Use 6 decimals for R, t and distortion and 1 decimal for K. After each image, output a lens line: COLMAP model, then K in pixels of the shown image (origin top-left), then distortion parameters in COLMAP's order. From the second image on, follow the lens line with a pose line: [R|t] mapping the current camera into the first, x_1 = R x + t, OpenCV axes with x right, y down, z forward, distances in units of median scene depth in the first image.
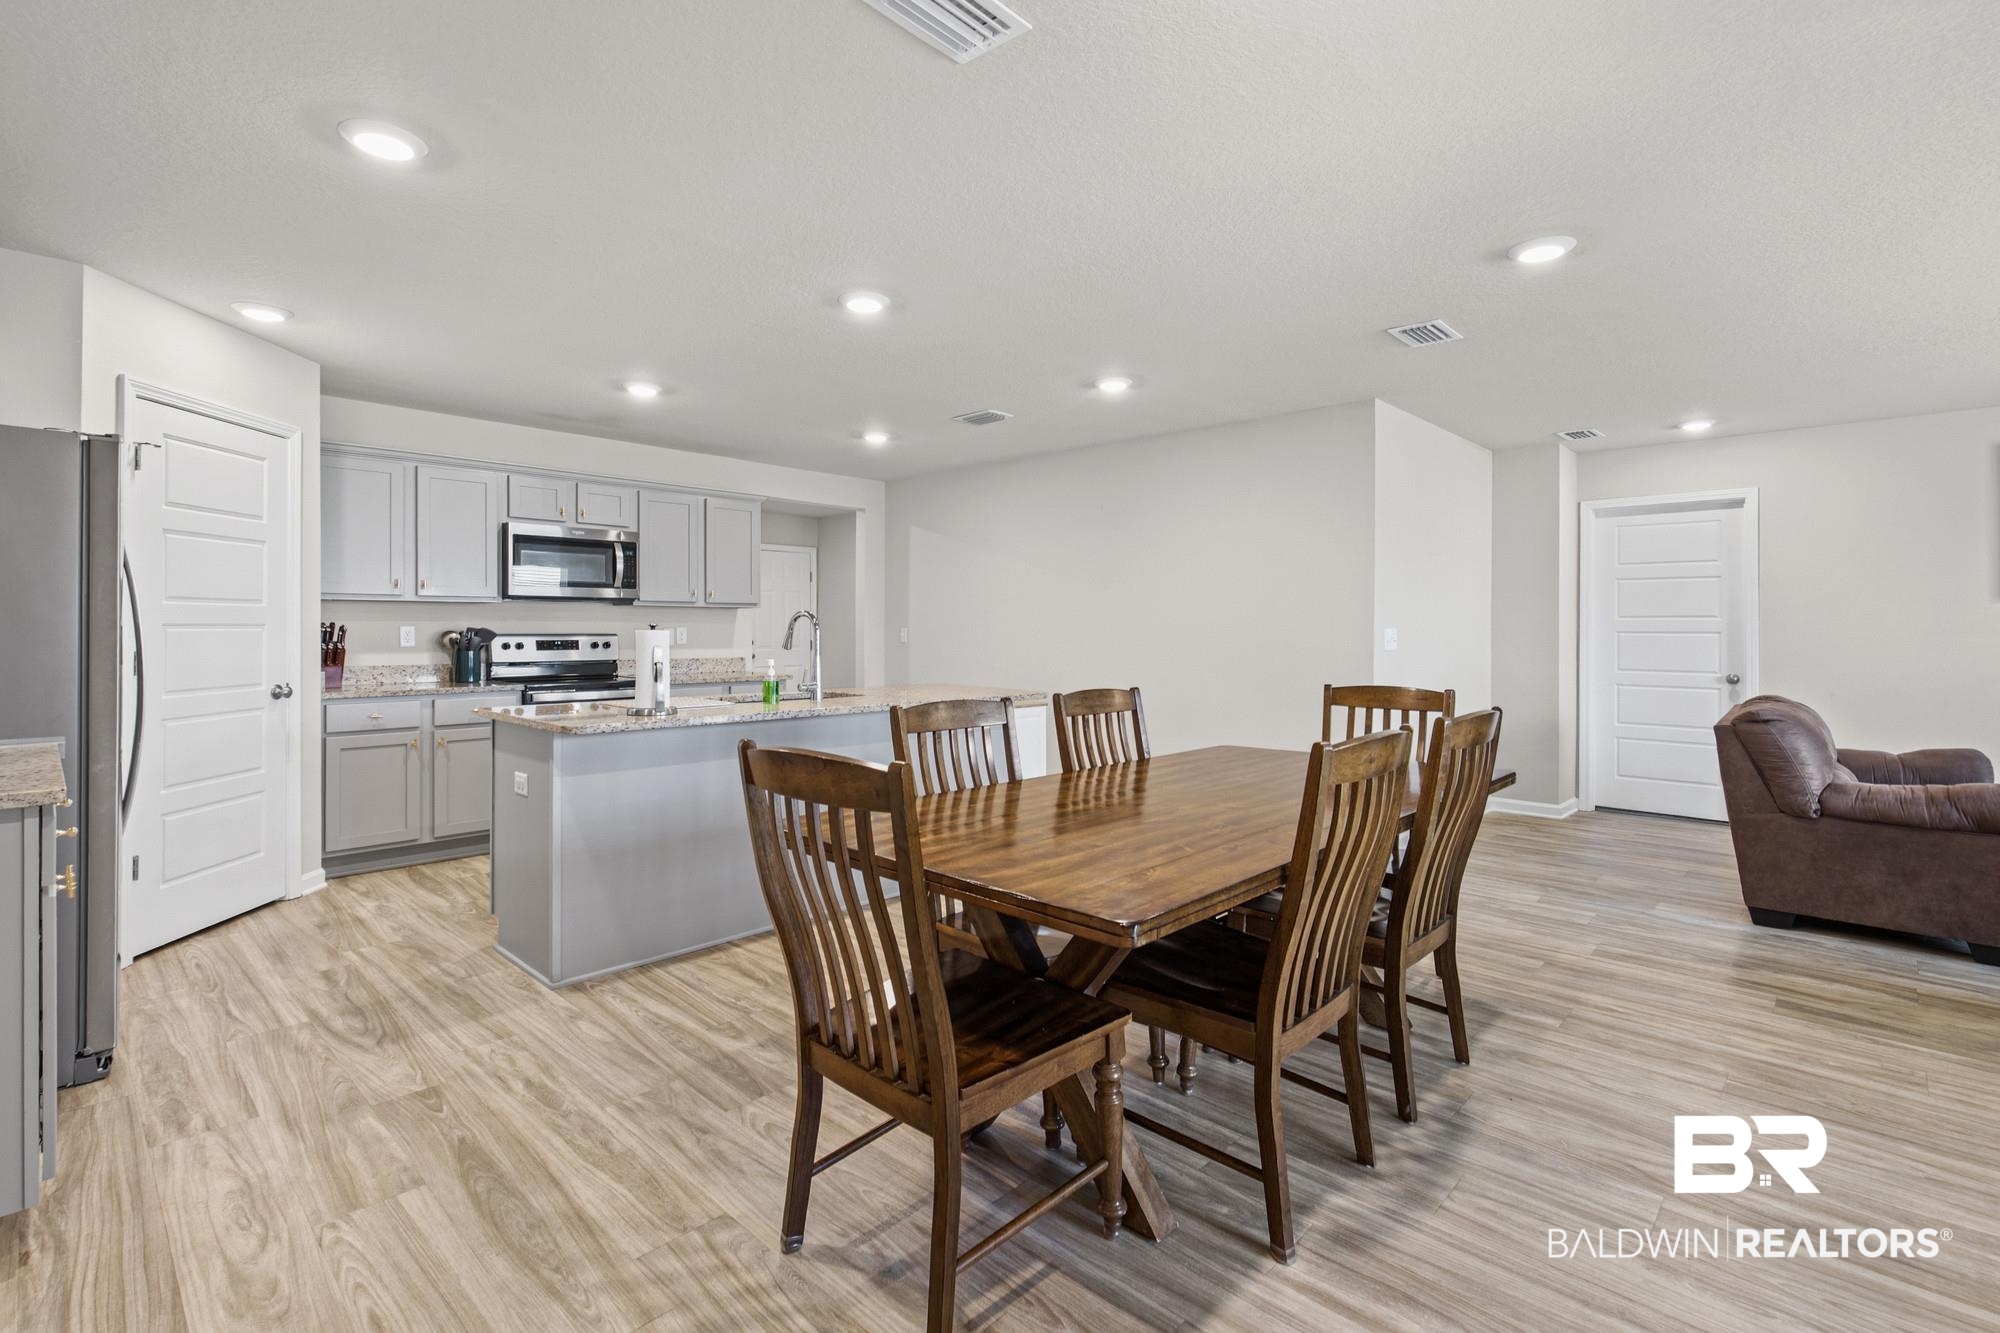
lens RADIAL K [[914.5, 0, 1003.2], [0, 914.5, 631.9], [0, 0, 1]] dist [-0.002163, -0.000545]
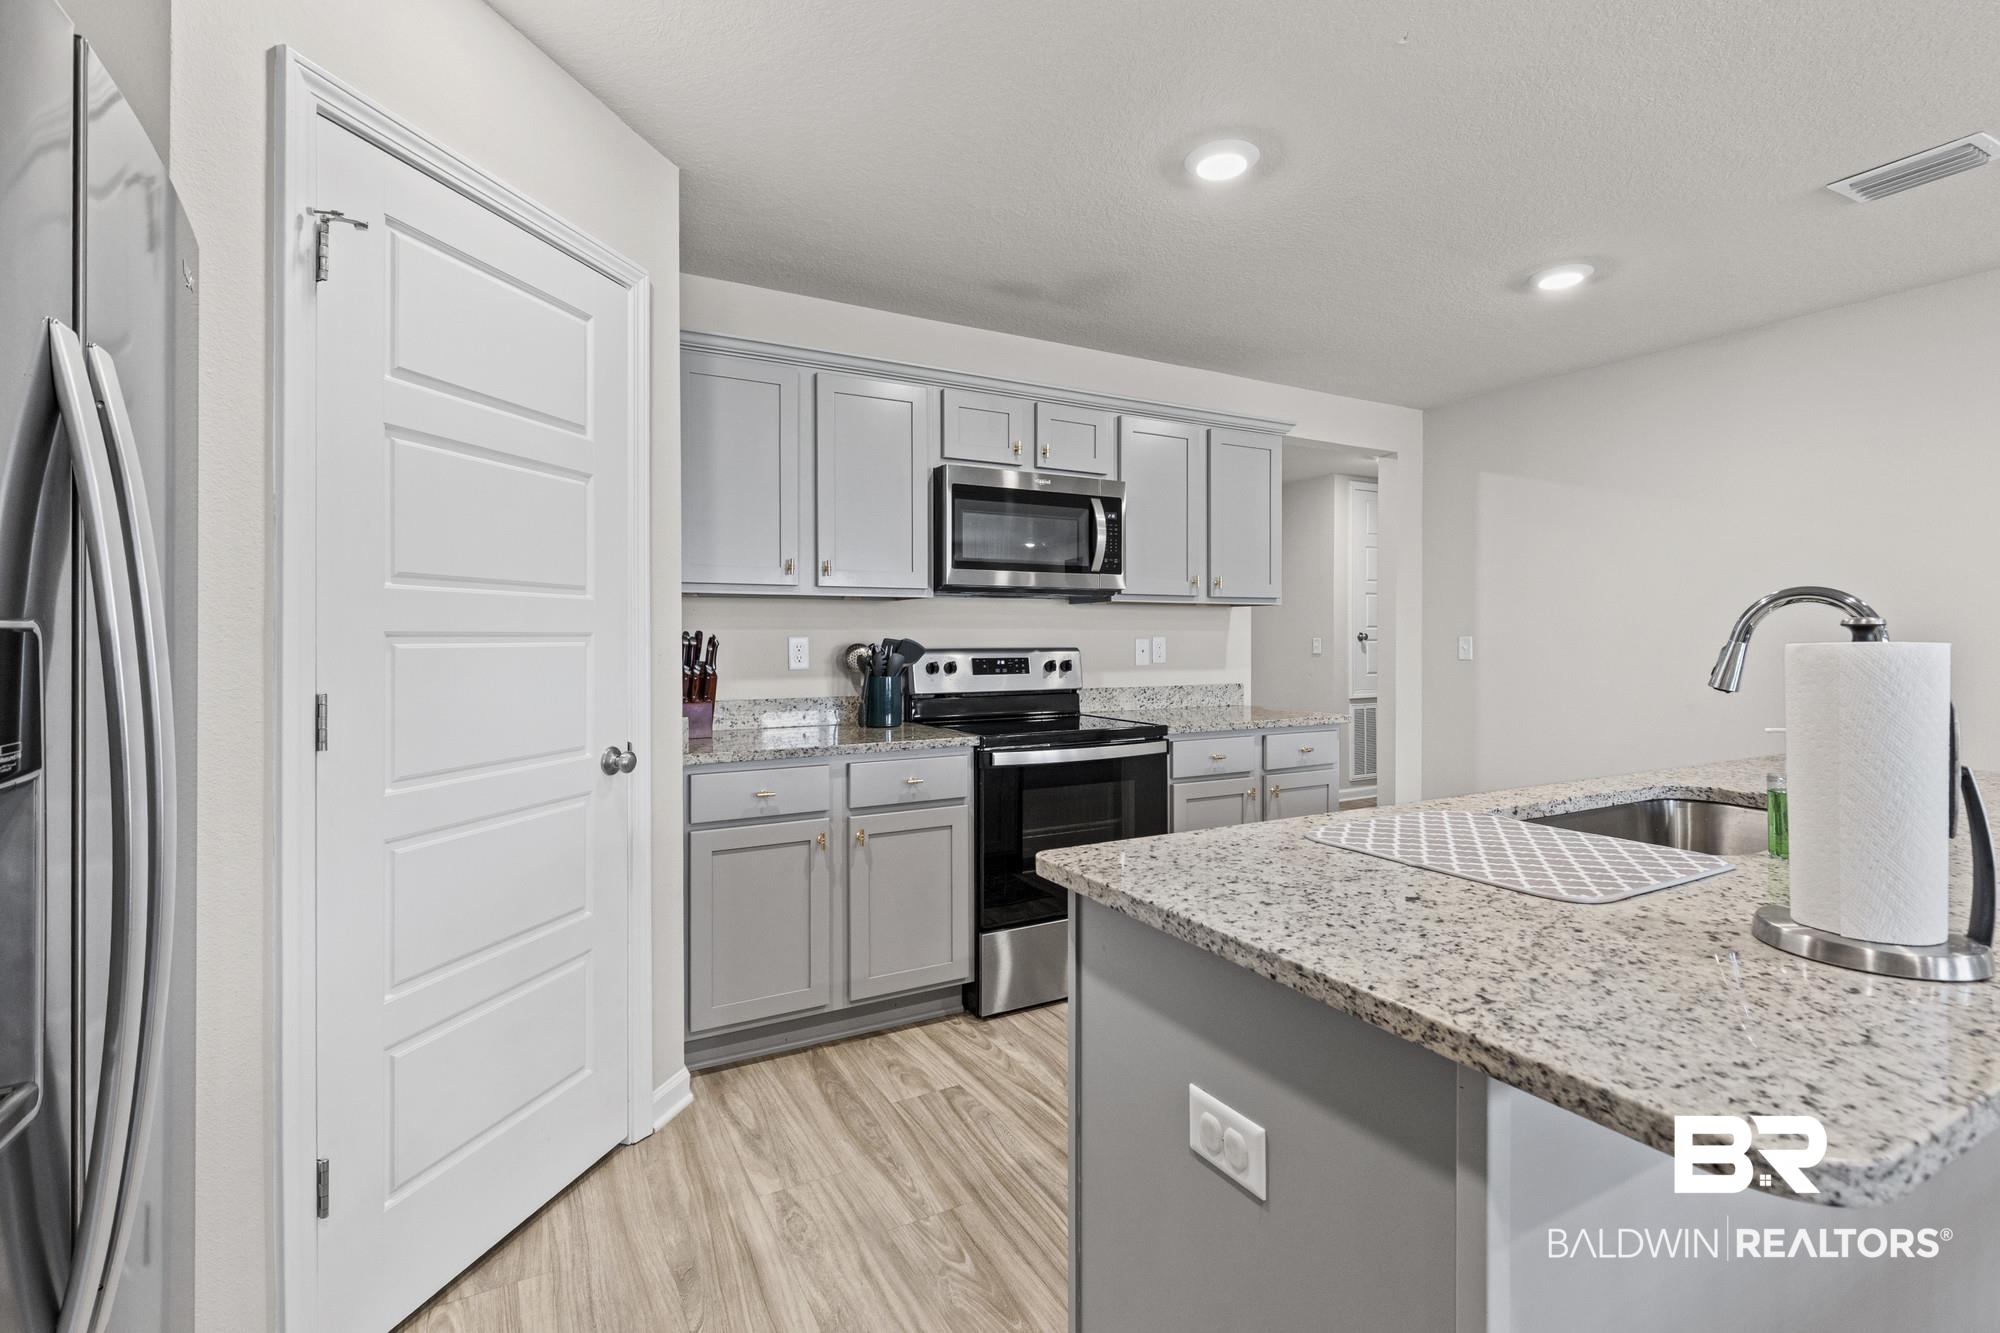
lens RADIAL K [[928.6, 0, 999.6], [0, 928.6, 643.0], [0, 0, 1]] dist [0.001214, -0.000001]
pose [[0.950465, -0.003292, -0.310815, -0.333991], [0.003455, 0.999994, -0.000028, -0.001672], [0.310813, -0.001048, 0.950470, 0.450507]]
